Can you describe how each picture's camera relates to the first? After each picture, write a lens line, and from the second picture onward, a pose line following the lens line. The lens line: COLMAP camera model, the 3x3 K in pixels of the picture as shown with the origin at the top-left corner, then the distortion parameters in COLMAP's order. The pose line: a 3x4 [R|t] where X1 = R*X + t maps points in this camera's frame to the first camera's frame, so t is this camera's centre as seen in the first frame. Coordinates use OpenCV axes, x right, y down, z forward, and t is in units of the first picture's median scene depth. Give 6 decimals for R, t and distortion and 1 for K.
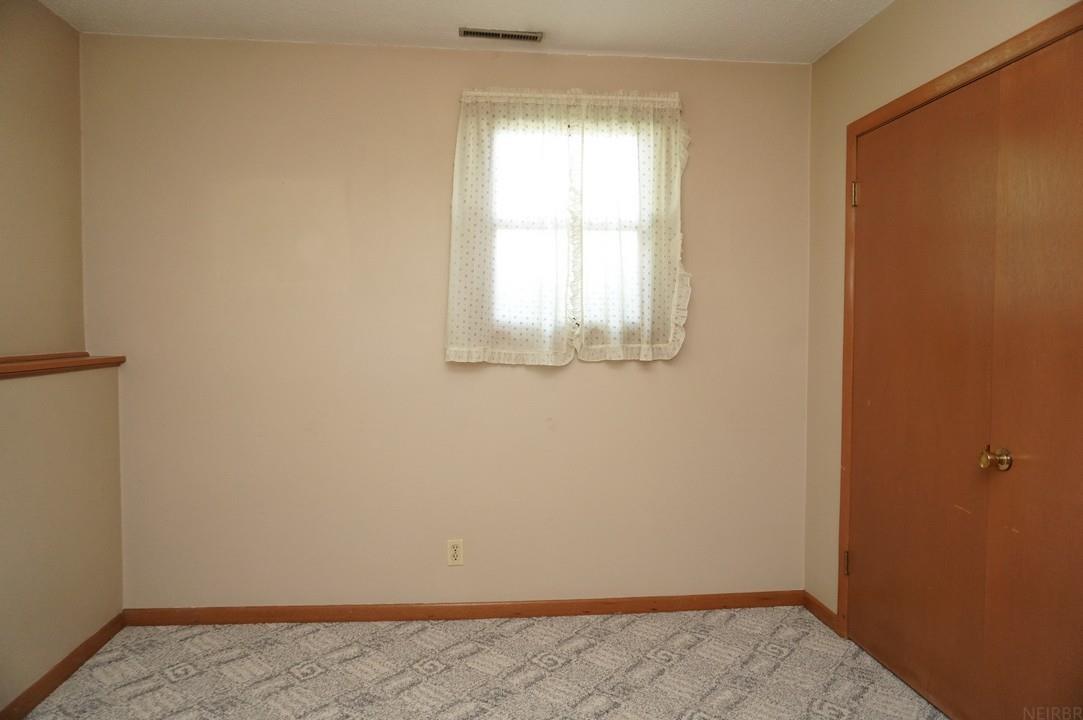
lens RADIAL K [[712.1, 0, 541.5], [0, 712.1, 360.0], [0, 0, 1]] dist [-0.026440, -0.001447]
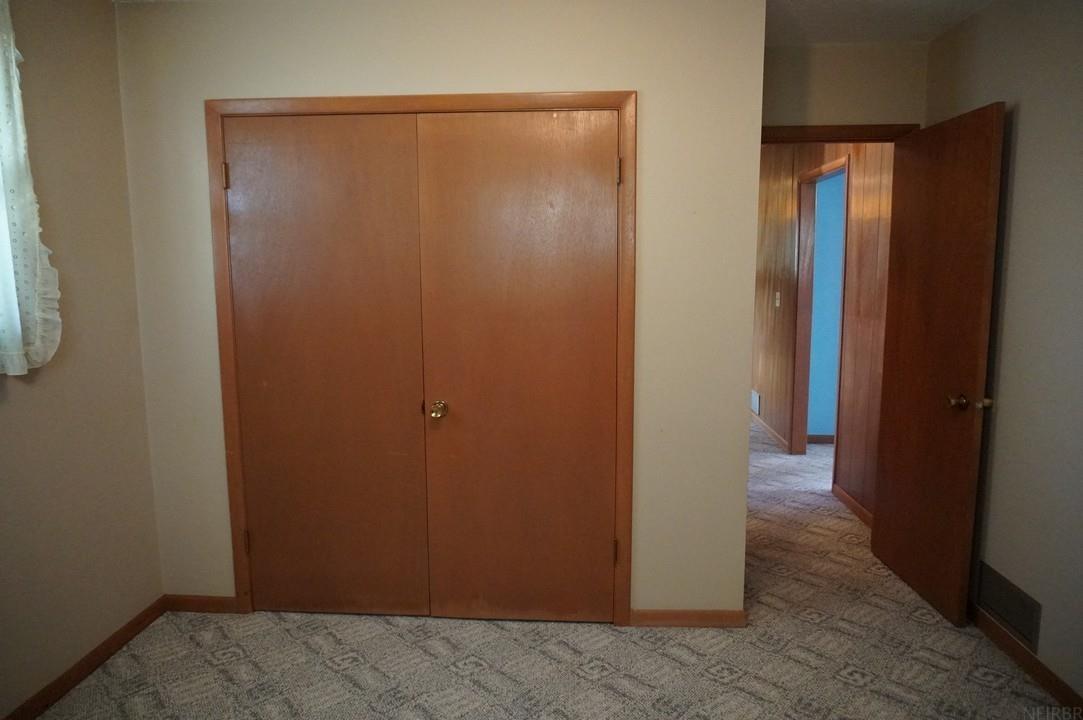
lens RADIAL K [[712.1, 0, 541.5], [0, 712.1, 360.0], [0, 0, 1]] dist [-0.026440, -0.001447]
pose [[0.179022, -0.125053, 0.975865, -0.470926], [0.047072, 0.991842, 0.118465, -0.077058], [-0.982718, 0.024728, 0.183448, 0.396965]]
